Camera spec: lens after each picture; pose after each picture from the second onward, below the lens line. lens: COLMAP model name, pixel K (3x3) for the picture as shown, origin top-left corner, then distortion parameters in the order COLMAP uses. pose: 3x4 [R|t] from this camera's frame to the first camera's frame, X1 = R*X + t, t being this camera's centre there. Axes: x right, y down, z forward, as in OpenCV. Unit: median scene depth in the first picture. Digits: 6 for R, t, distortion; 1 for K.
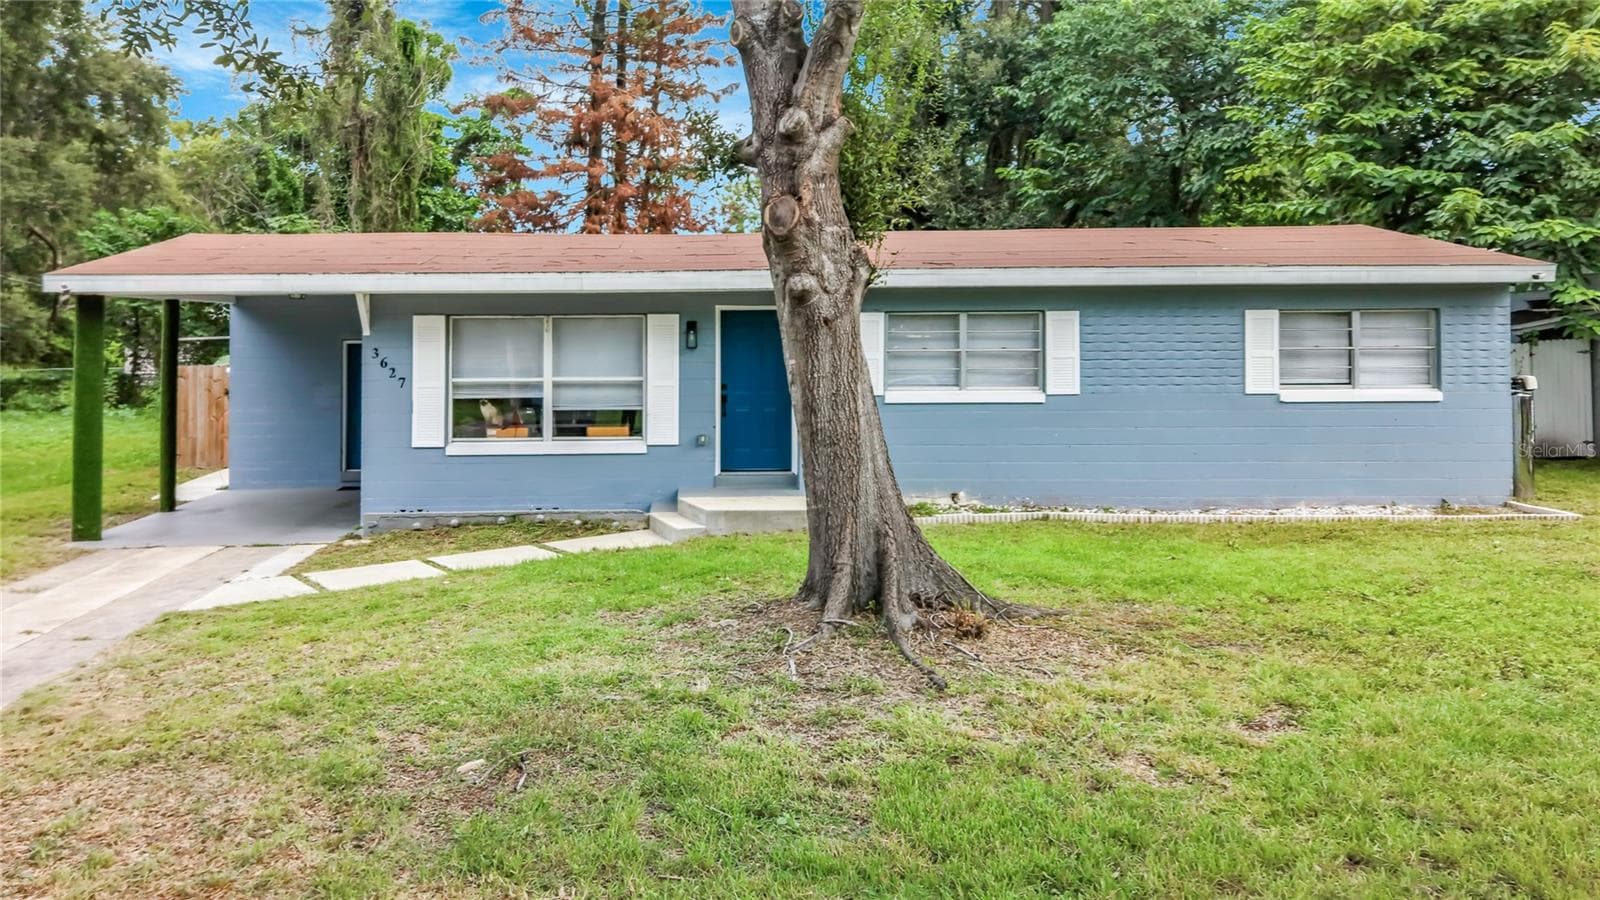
lens RADIAL K [[1335.7, 0, 772.3], [0, 1335.7, 398.5], [0, 0, 1]] dist [0.090917, -0.101922]
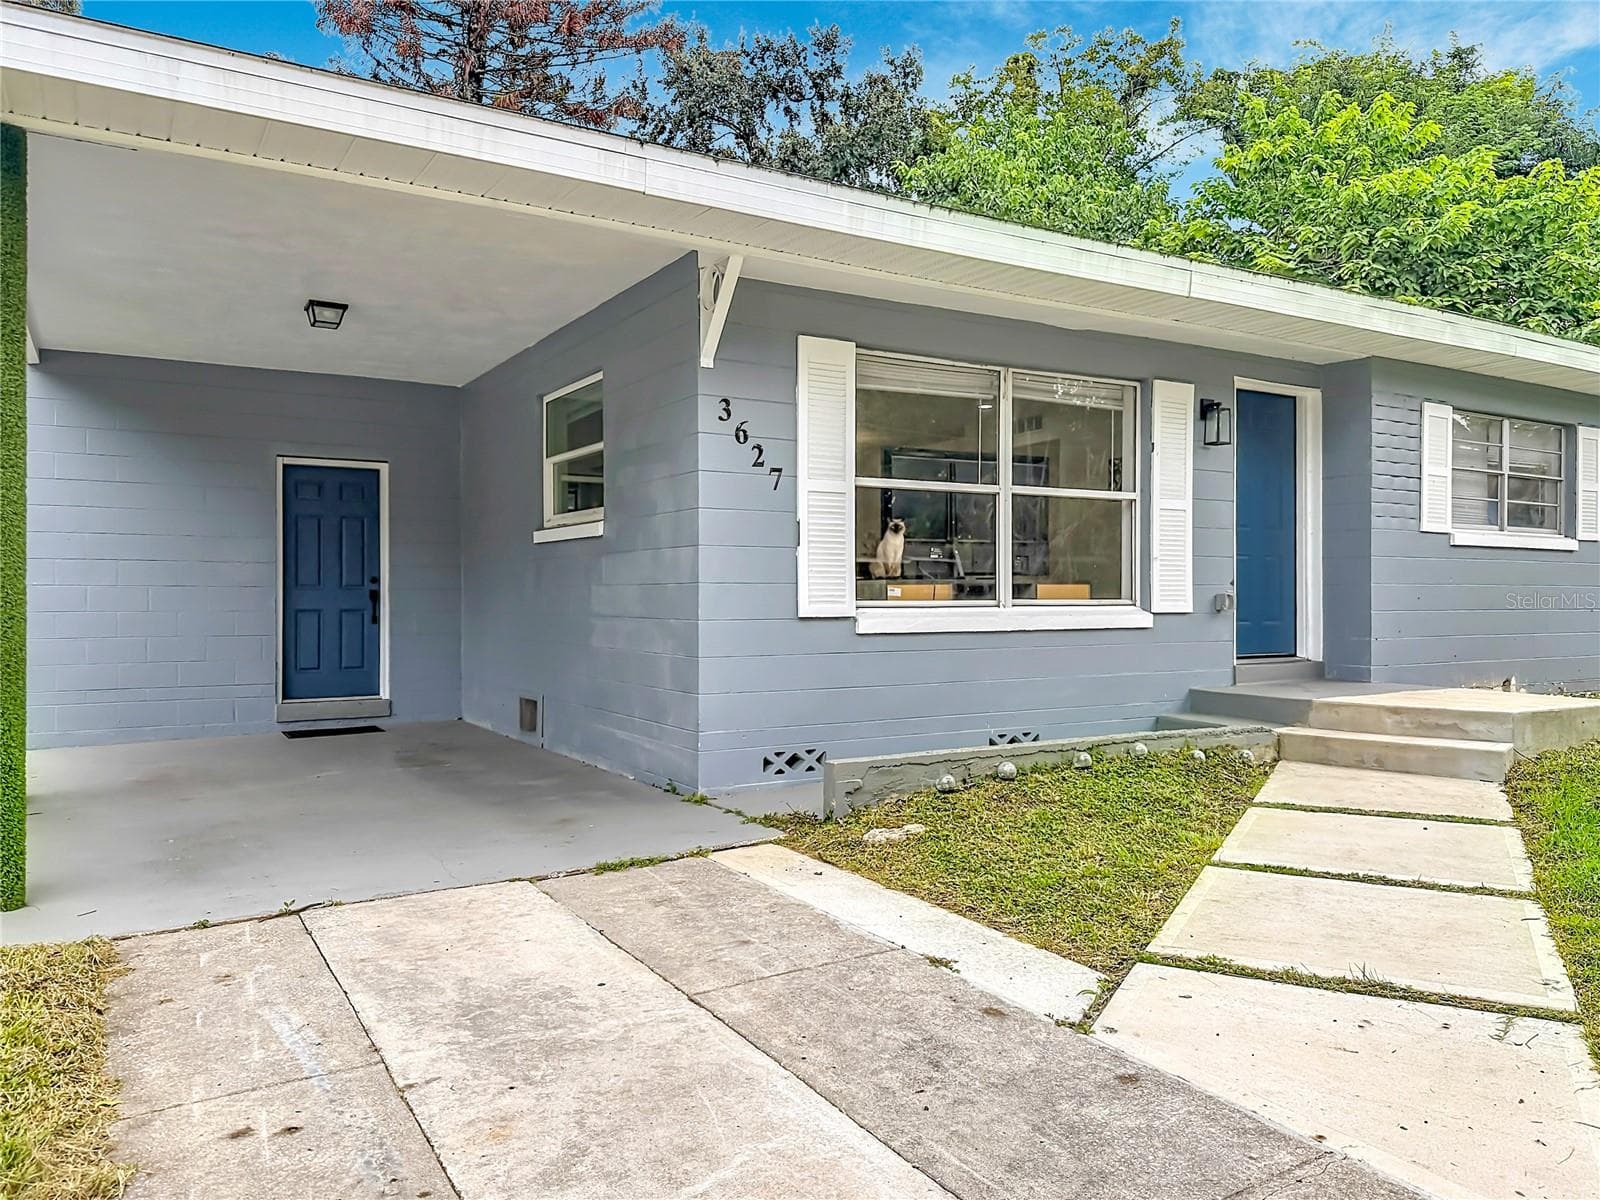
lens RADIAL K [[1111.3, 0, 773.8], [0, 1111.3, 602.5], [0, 0, 1]] dist [0.144217, -0.200701]
pose [[0.869919, 0.004766, 0.493171, -0.467978], [0.017675, 0.999010, -0.040832, 0.047274], [-0.492877, 0.044237, 0.868974, 0.670909]]
